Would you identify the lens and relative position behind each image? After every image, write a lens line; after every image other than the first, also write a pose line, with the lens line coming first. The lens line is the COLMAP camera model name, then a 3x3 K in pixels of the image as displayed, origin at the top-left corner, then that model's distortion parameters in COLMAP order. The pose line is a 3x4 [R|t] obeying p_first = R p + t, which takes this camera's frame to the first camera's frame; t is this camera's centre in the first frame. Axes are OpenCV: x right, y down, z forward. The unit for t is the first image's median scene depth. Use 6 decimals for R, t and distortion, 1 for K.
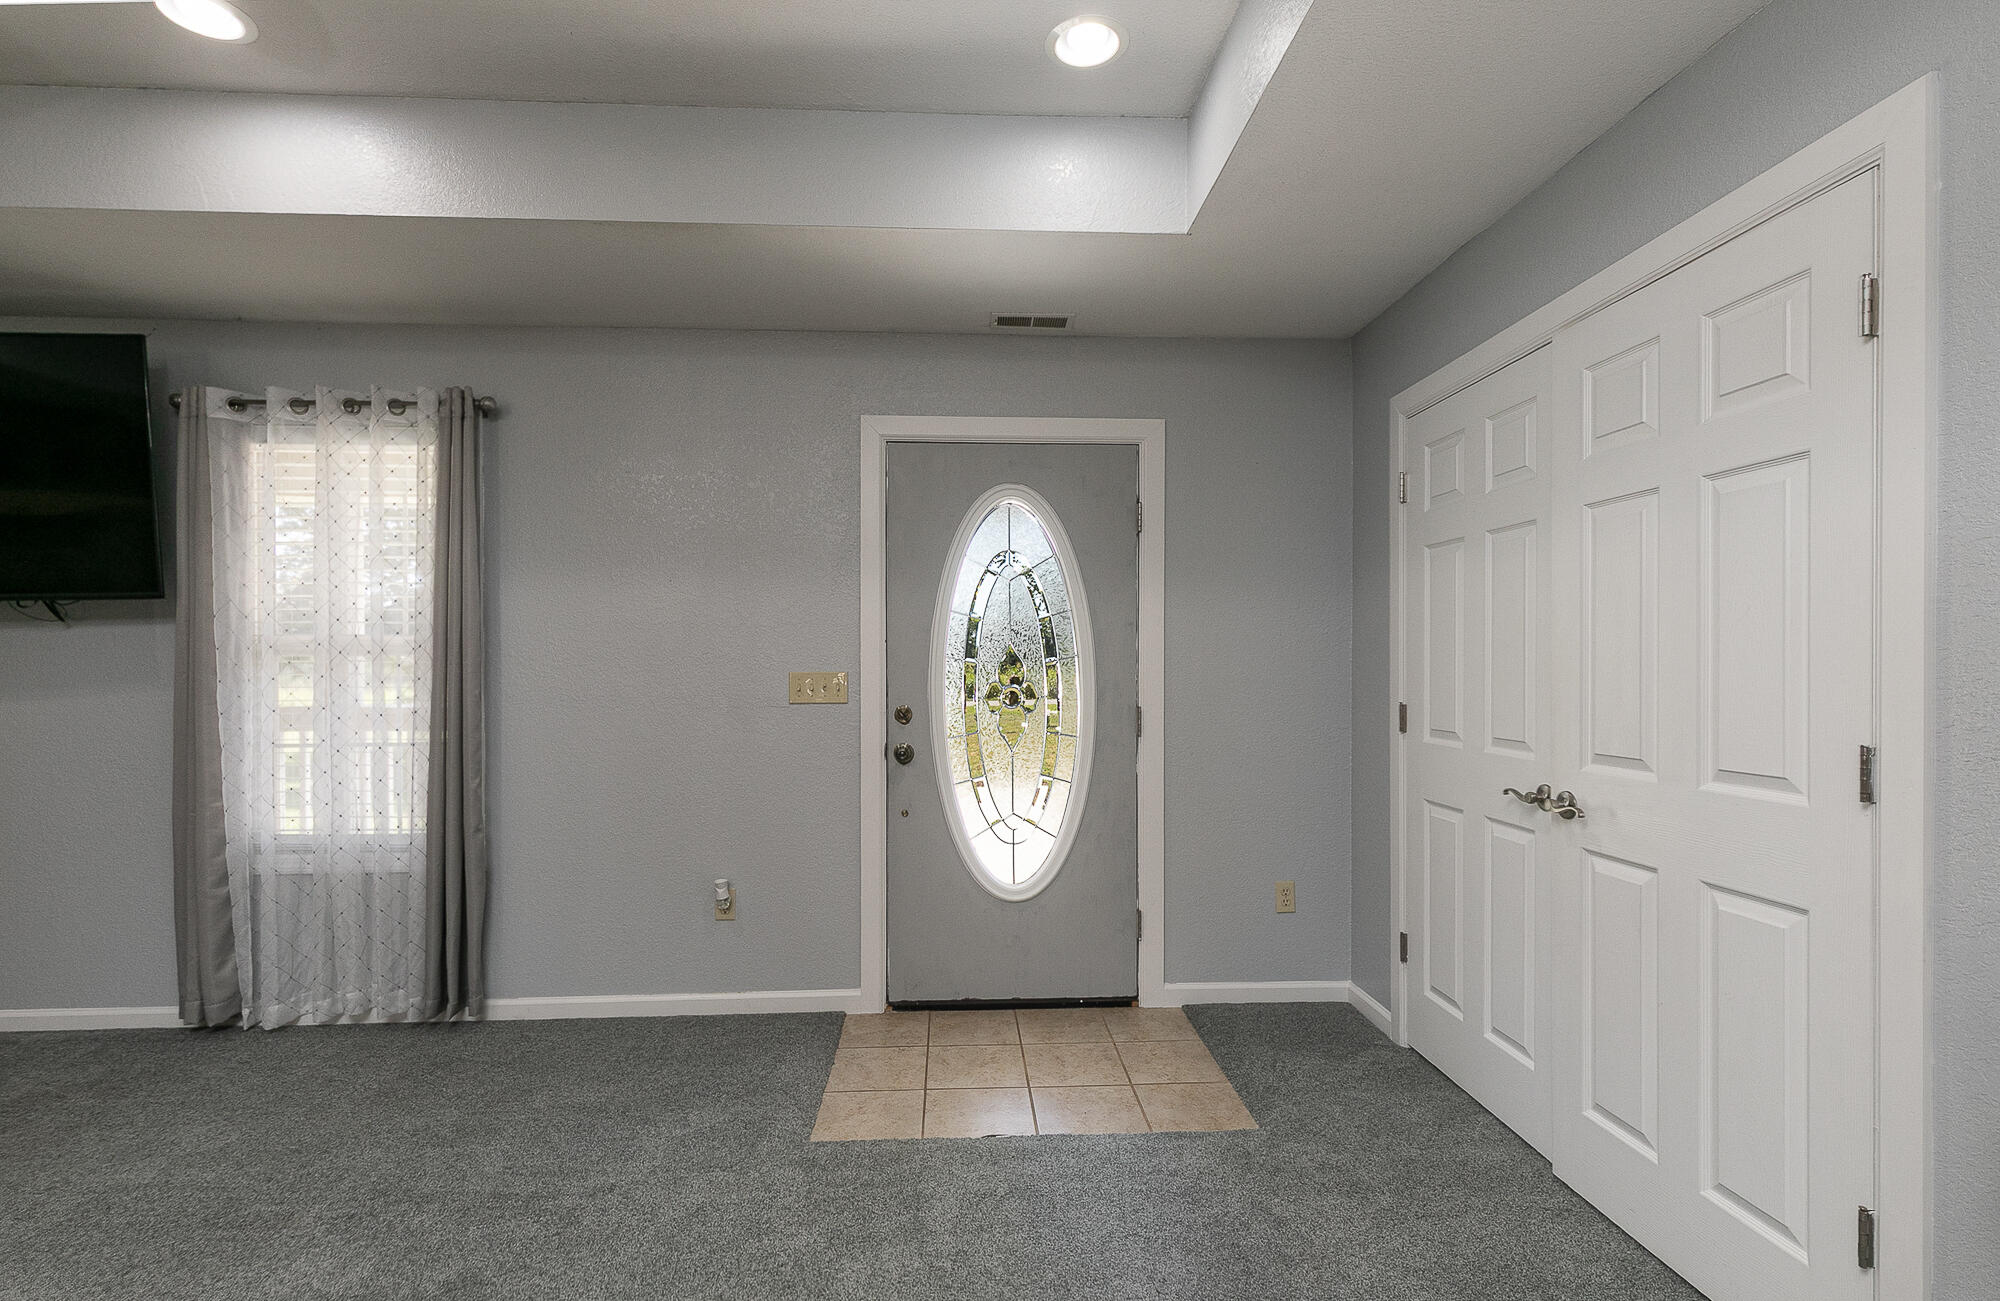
lens RADIAL K [[931.1, 0, 1011.4], [0, 931.1, 674.2], [0, 0, 1]] dist [0.002030, 0.001136]
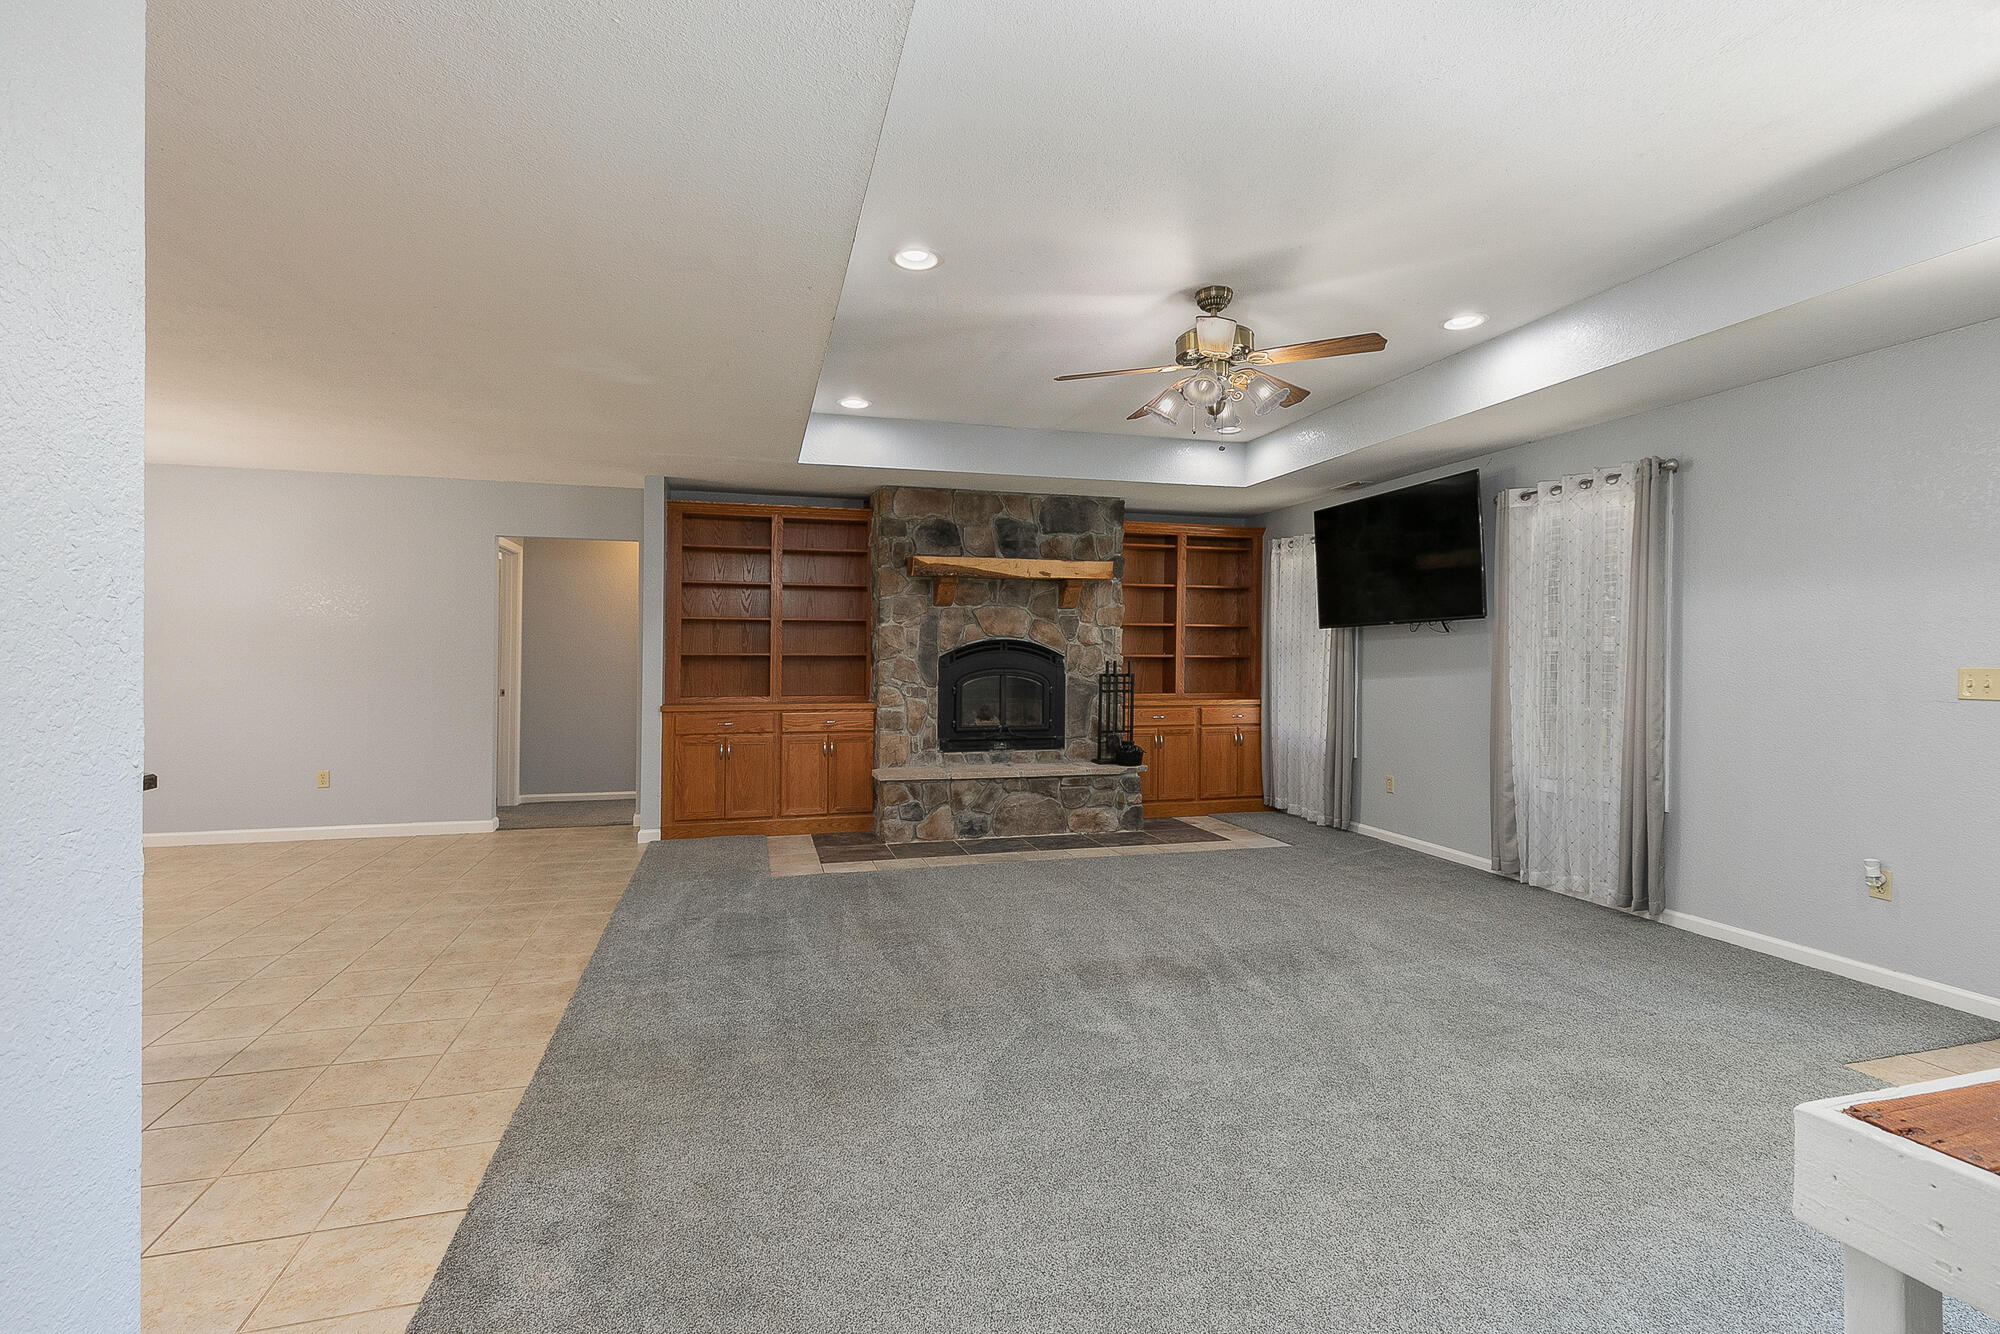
lens RADIAL K [[916.9, 0, 1000.0], [0, 916.9, 667.0], [0, 0, 1]] dist [0.014372, 0.000003]
pose [[0.215679, 0.015828, -0.976336, 0.536463], [-0.013713, 0.999819, 0.013180, -0.001913], [0.976368, 0.010546, 0.215857, -0.229936]]
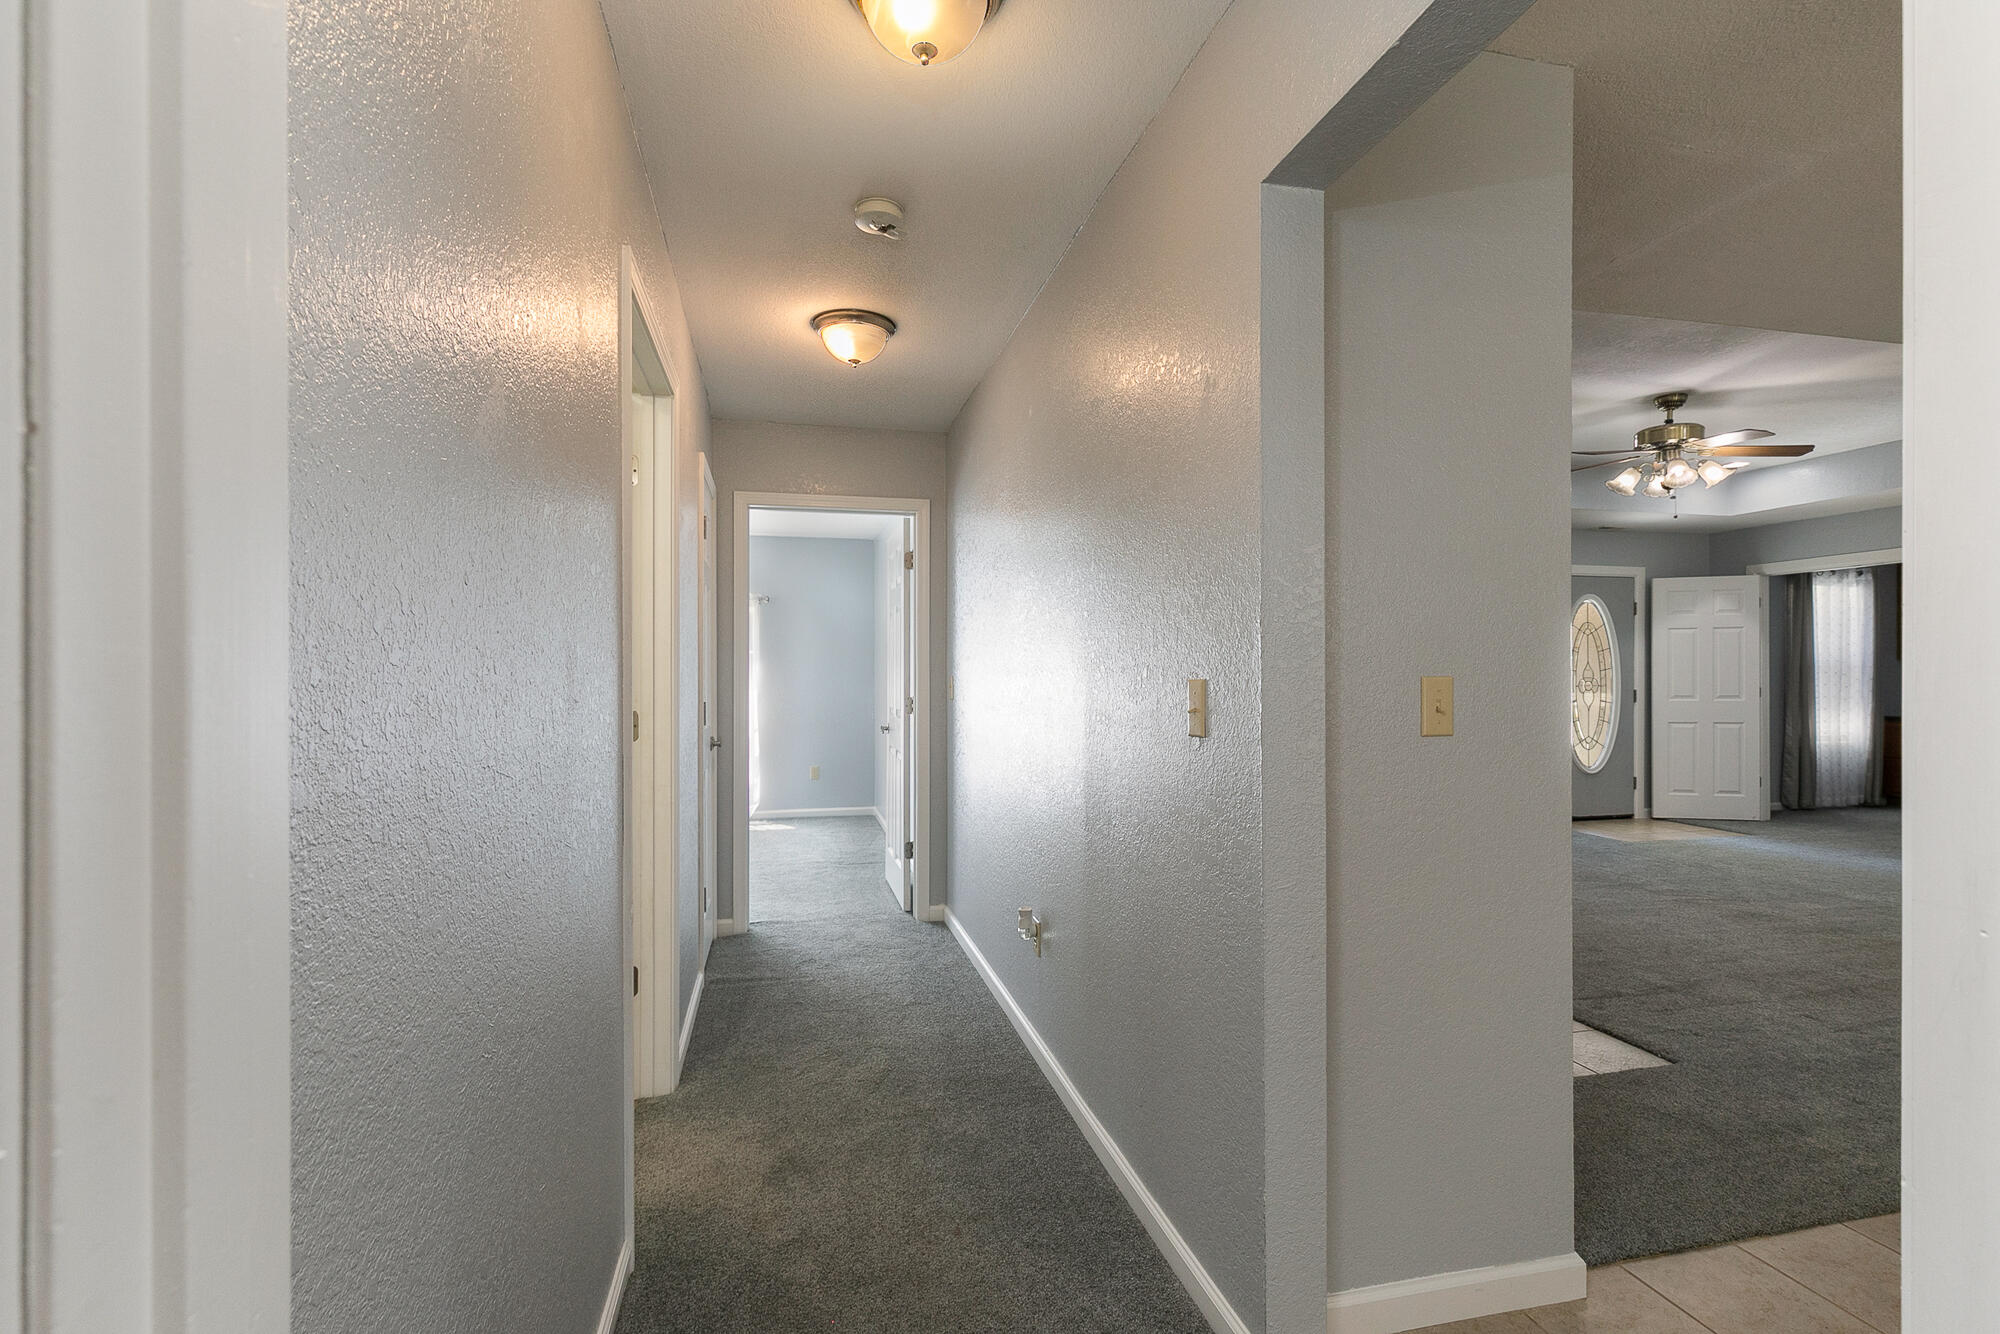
lens RADIAL K [[916.9, 0, 1000.0], [0, 916.9, 667.0], [0, 0, 1]] dist [0.014372, 0.000003]
pose [[0.984699, 0.005332, 0.174183, -1.954328], [-0.002675, 0.999876, -0.015488, 0.019370], [-0.174244, 0.014785, 0.984591, -1.067614]]
